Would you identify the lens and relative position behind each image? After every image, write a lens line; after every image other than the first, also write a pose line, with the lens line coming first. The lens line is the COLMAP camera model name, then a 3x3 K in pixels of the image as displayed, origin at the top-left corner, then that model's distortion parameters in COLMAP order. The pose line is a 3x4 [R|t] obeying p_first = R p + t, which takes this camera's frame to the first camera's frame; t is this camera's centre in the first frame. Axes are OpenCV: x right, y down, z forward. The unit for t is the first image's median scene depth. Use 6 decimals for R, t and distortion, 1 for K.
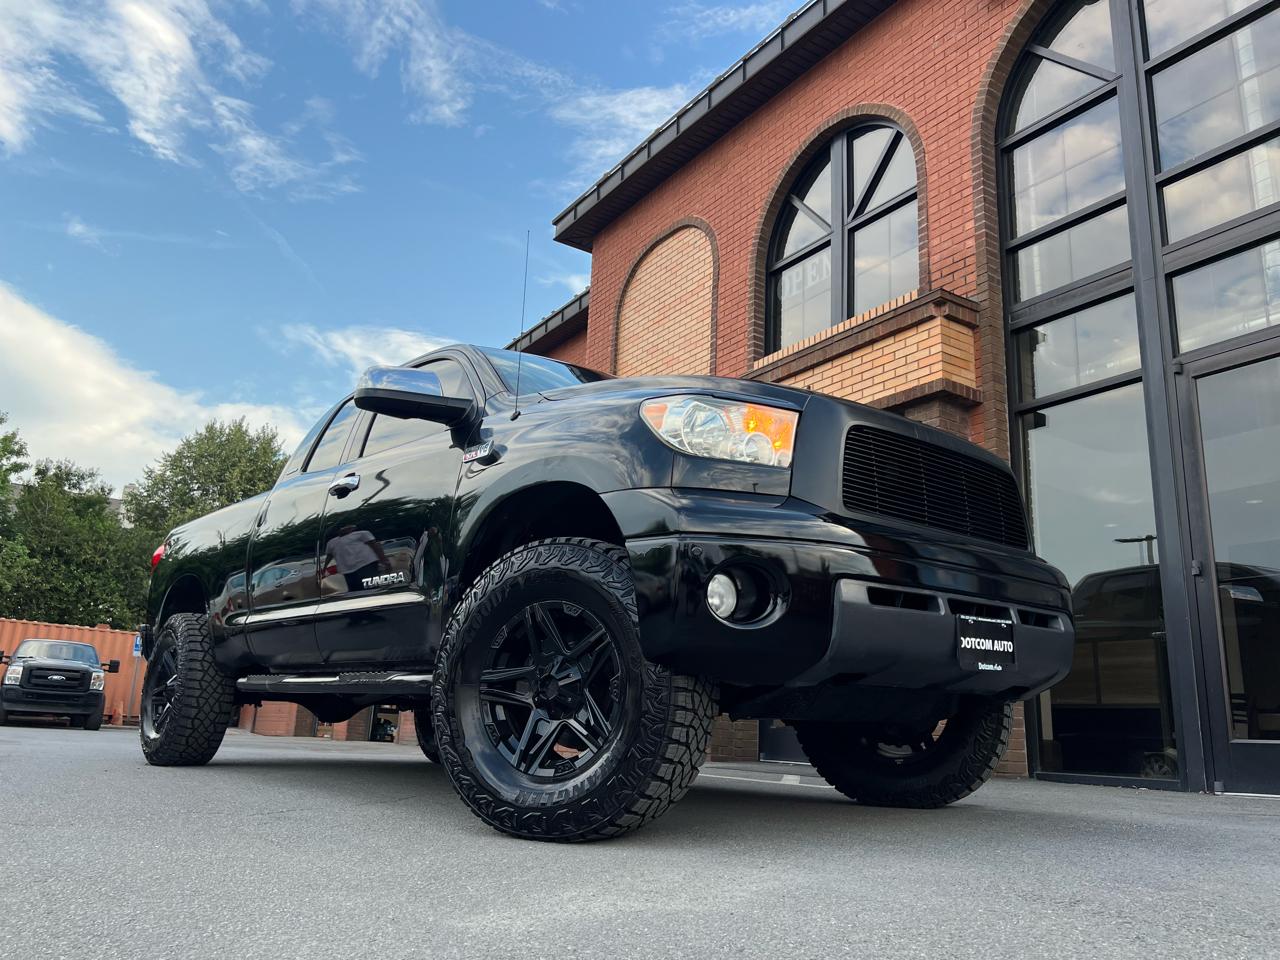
lens RADIAL K [[964.4, 0, 637.4], [0, 964.4, 480.4], [0, 0, 1]] dist [0.050250, -0.054180]
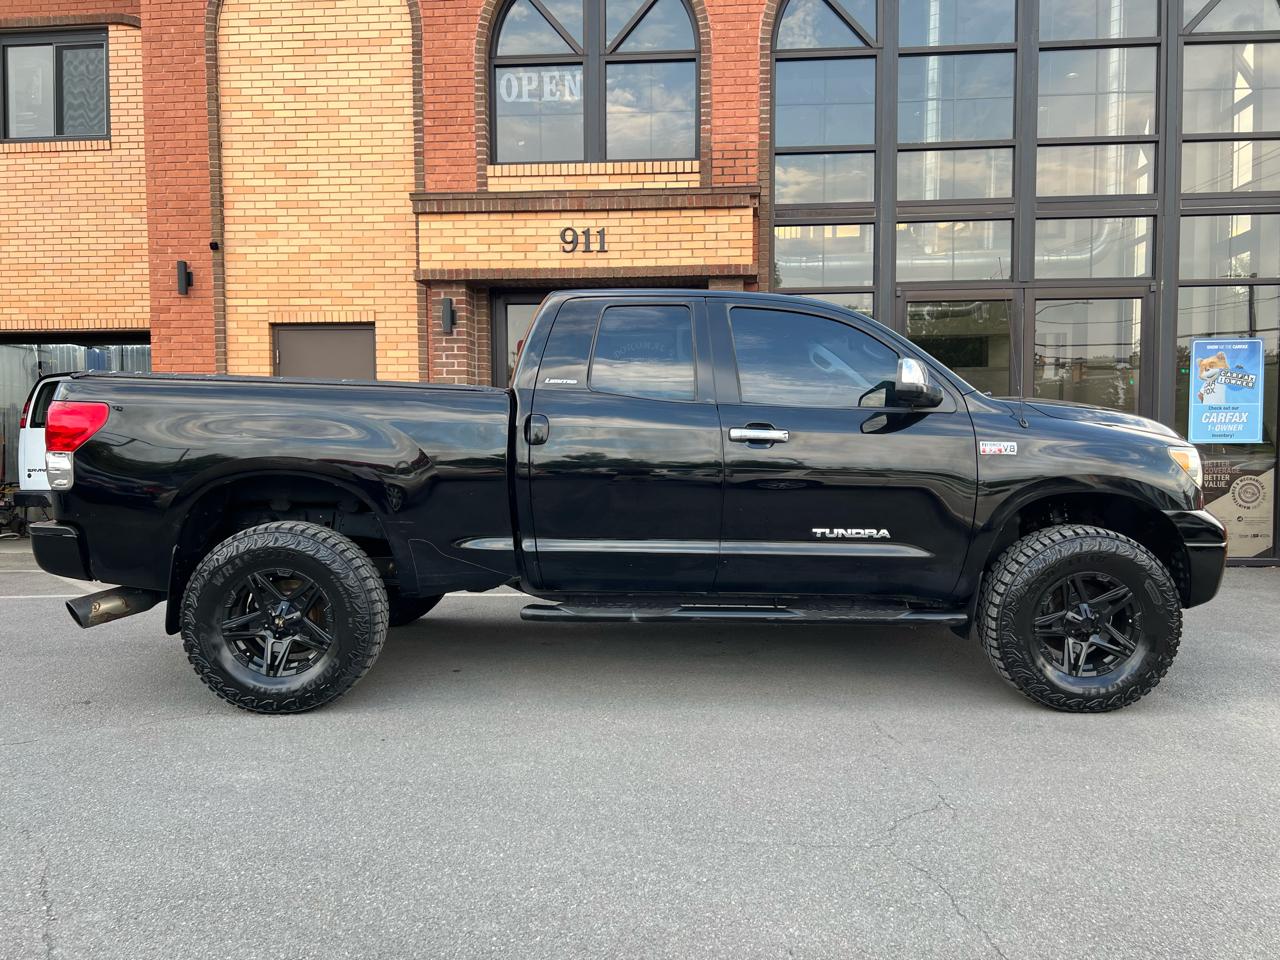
lens RADIAL K [[964.4, 0, 637.4], [0, 964.4, 480.4], [0, 0, 1]] dist [0.050250, -0.054180]
pose [[0.631958, -0.077110, 0.771157, -0.664515], [-0.177919, 0.954027, 0.241199, -0.098717], [-0.754303, -0.289631, 0.589186, 0.264111]]
